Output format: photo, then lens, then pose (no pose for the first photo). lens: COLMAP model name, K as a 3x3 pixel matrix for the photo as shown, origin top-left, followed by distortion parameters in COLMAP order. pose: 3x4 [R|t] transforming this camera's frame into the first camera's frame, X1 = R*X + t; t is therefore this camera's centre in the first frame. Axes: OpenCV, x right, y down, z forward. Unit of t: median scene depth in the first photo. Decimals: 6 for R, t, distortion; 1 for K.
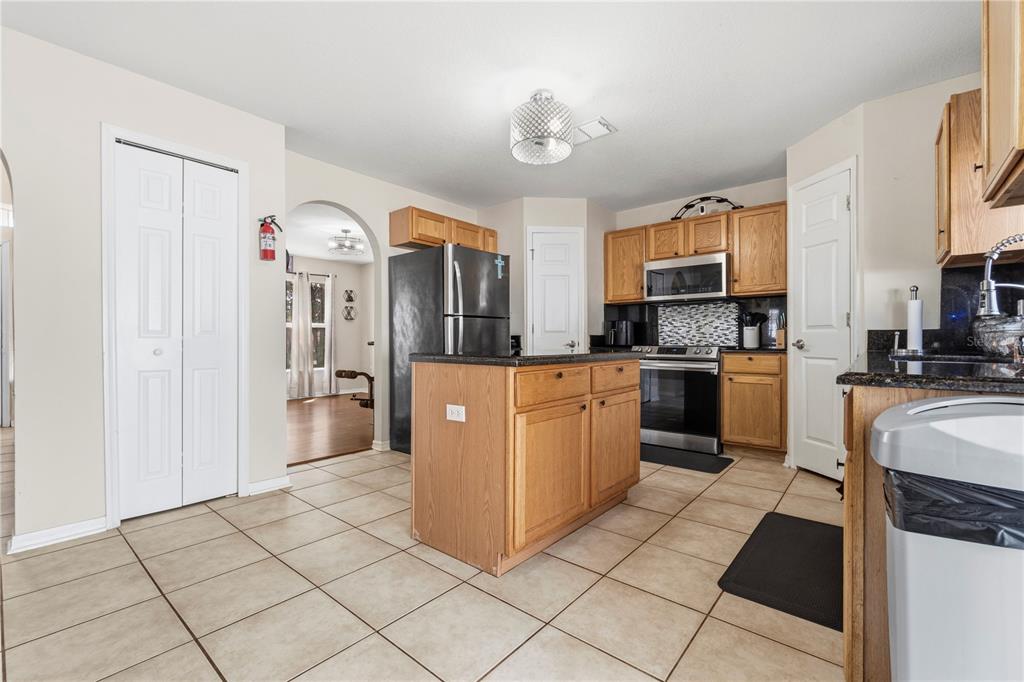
lens RADIAL K [[444.9, 0, 506.0], [0, 444.9, 342.2], [0, 0, 1]] dist [-0.002847, -0.000117]
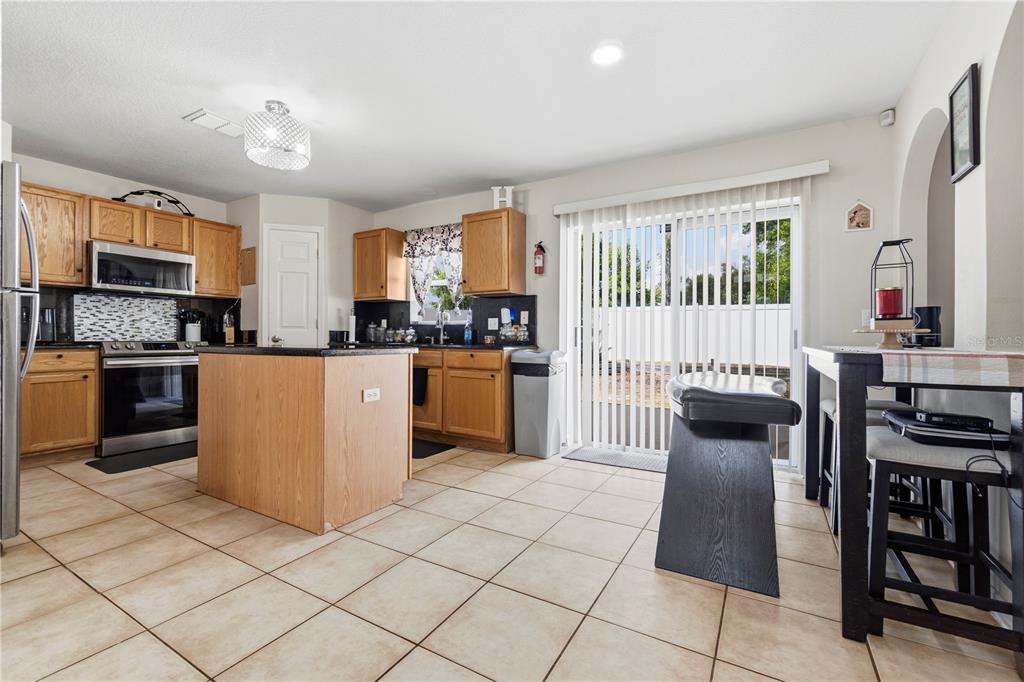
lens RADIAL K [[439.6, 0, 508.1], [0, 439.6, 335.0], [0, 0, 1]] dist [-0.005486, -0.000229]
pose [[-0.174092, 0.005527, 0.984714, -0.662410], [-0.000932, 0.999983, -0.005777, -0.000200], [-0.984729, -0.001923, -0.174083, 0.403045]]
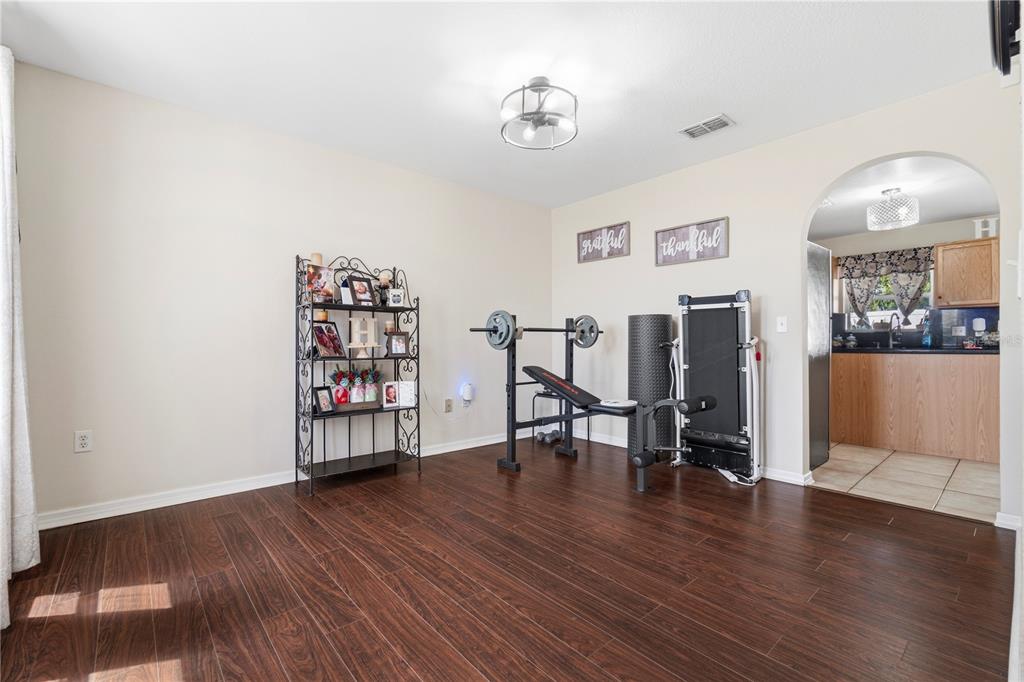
lens RADIAL K [[442.4, 0, 507.4], [0, 442.4, 339.4], [0, 0, 1]] dist [-0.002198, 0.000195]
pose [[0.156449, 0.009186, 0.987643, -1.087543], [0.004005, 0.999943, -0.009934, -0.001662], [-0.987678, 0.005510, 0.156403, 1.343983]]
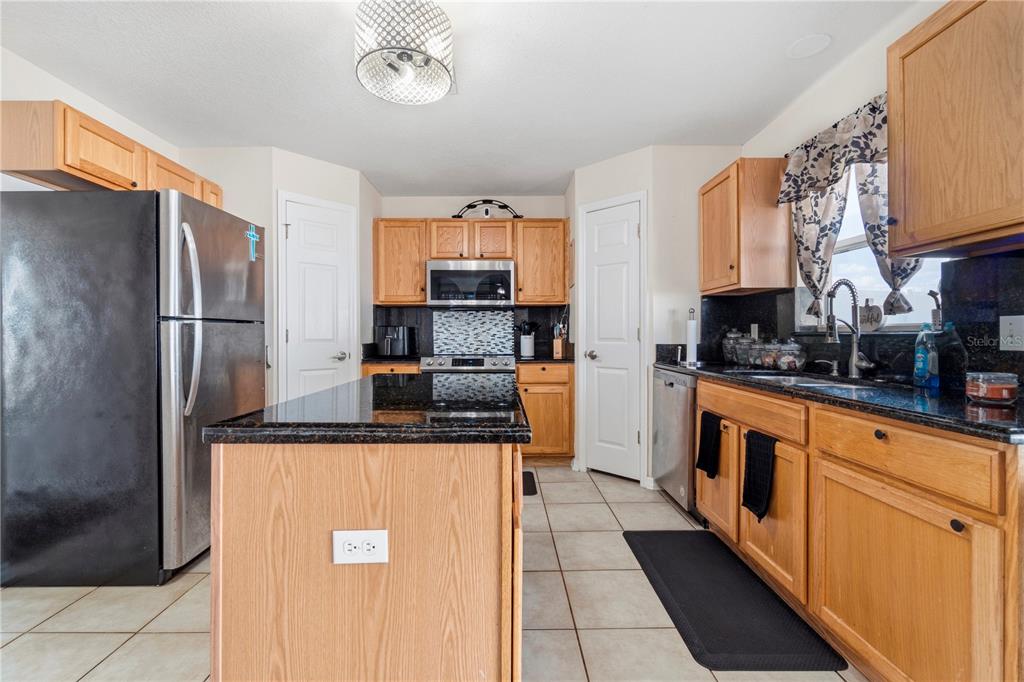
lens RADIAL K [[439.6, 0, 508.1], [0, 439.6, 335.0], [0, 0, 1]] dist [-0.005486, -0.000229]
pose [[0.753708, 0.001722, 0.657207, -0.144865], [0.001596, 0.999989, -0.004451, -0.030530], [-0.657207, 0.004404, 0.753697, 0.261024]]
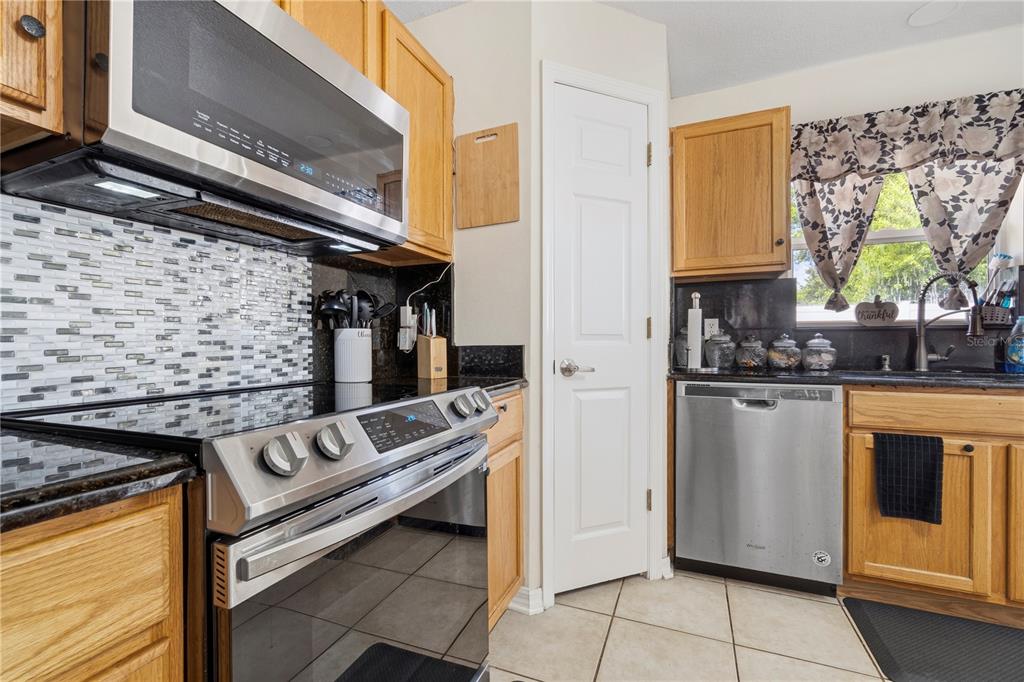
lens RADIAL K [[444.9, 0, 506.0], [0, 444.9, 342.2], [0, 0, 1]] dist [-0.002847, -0.000117]
pose [[-0.304559, 0.004894, 0.952481, 0.132846], [0.008536, 0.999961, -0.002409, -0.019895], [-0.952455, 0.007397, -0.304589, 0.972443]]
